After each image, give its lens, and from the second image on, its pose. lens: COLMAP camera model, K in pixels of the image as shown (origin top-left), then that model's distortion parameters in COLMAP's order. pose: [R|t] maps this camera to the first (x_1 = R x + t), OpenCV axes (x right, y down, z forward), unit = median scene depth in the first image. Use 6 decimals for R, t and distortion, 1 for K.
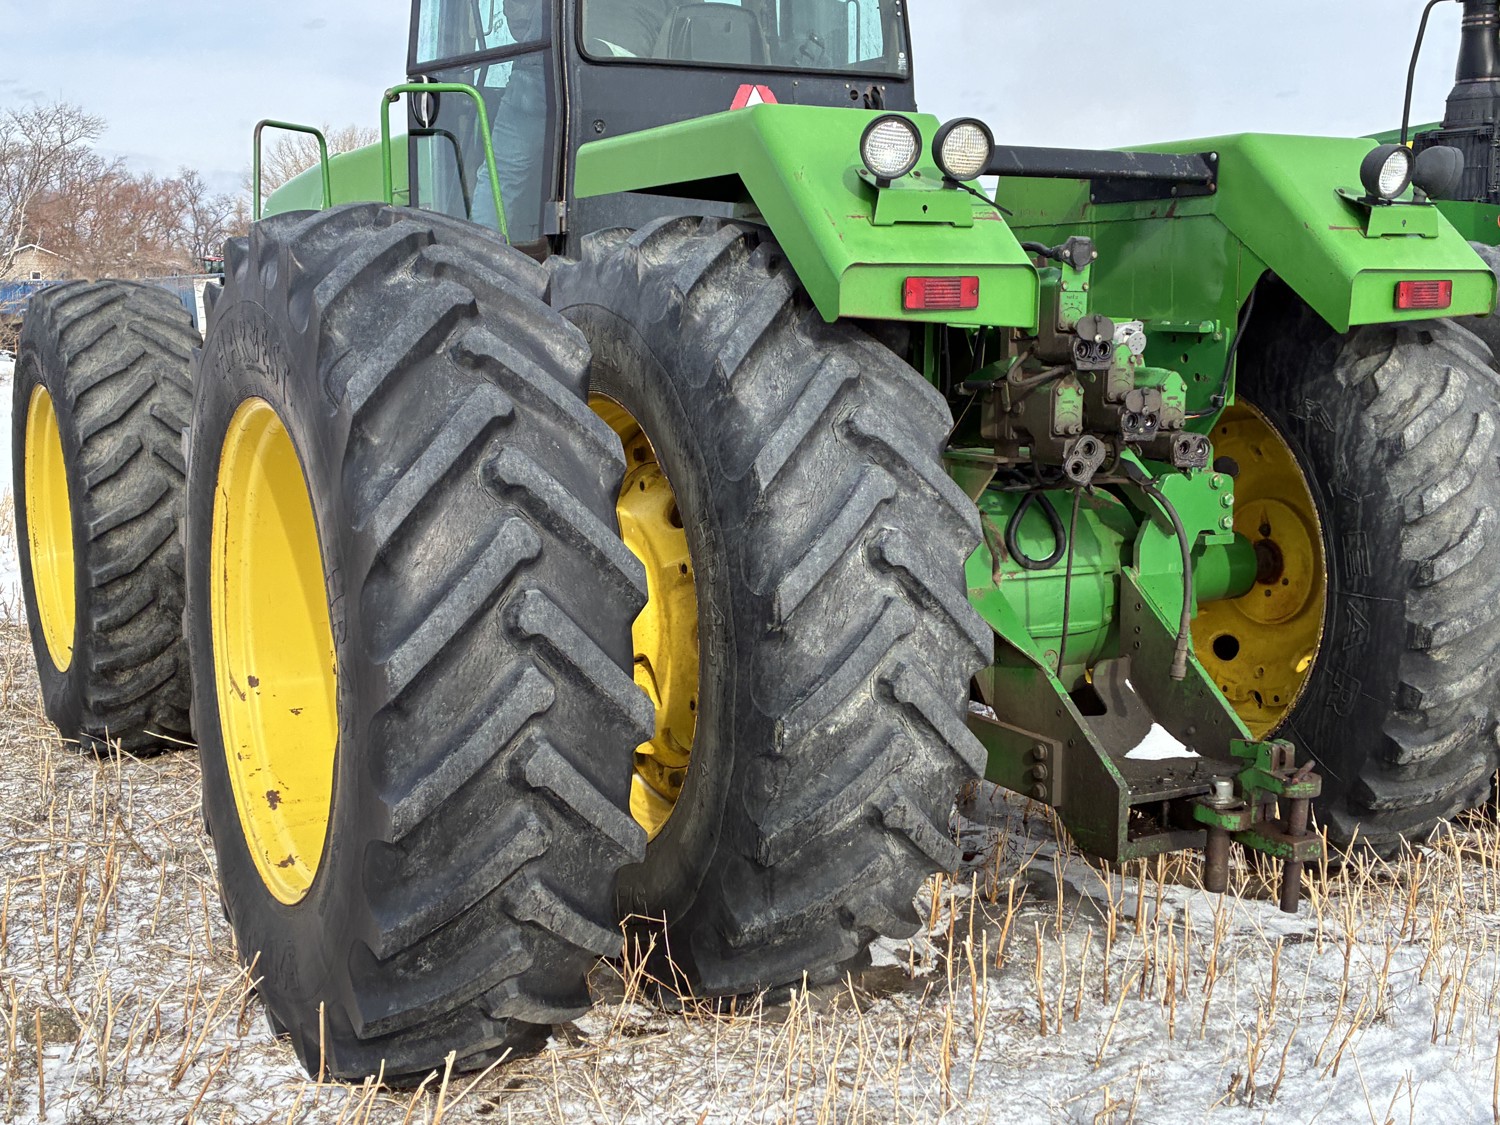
lens RADIAL K [[1775.2, 0, 749.4], [0, 1775.2, 575.0], [0, 0, 1]] dist [0.040036, 0.000000]
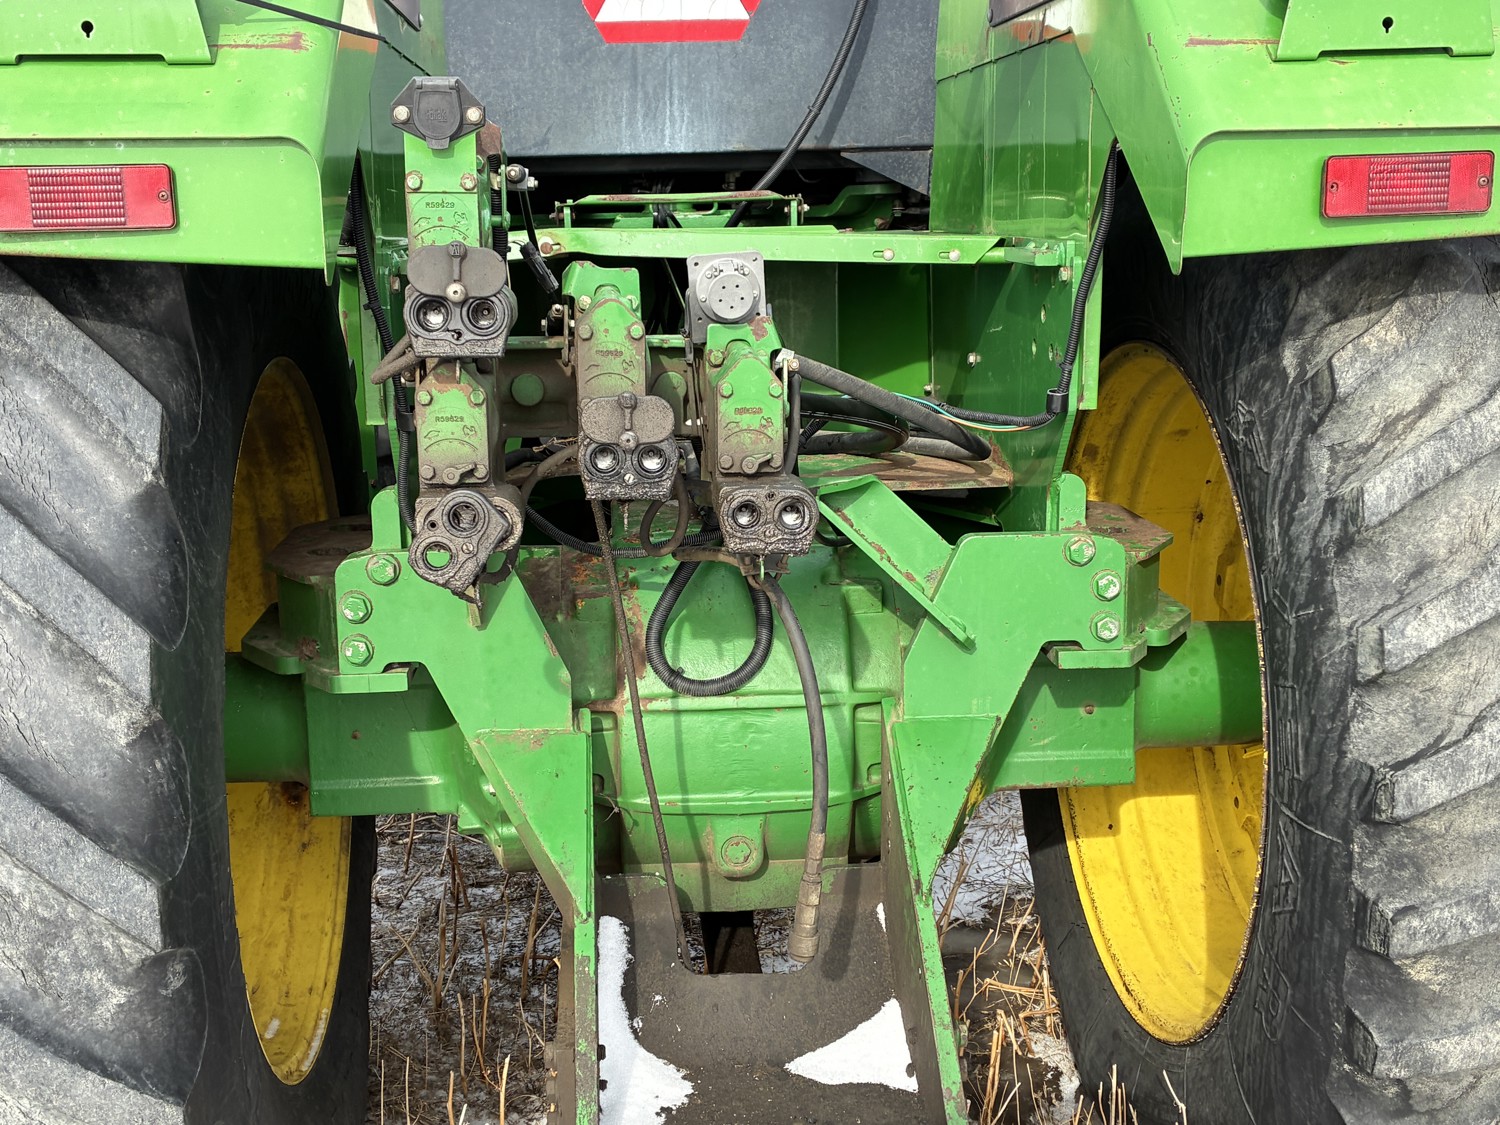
lens RADIAL K [[1775.2, 0, 748.4], [0, 1775.2, 567.6], [0, 0, 1]] dist [0.040036, 0.000000]
pose [[0.918609, 0.066816, -0.389478, 0.398984], [-0.045942, 0.996976, 0.062677, -0.080212], [0.392488, -0.039682, 0.918901, 0.509529]]
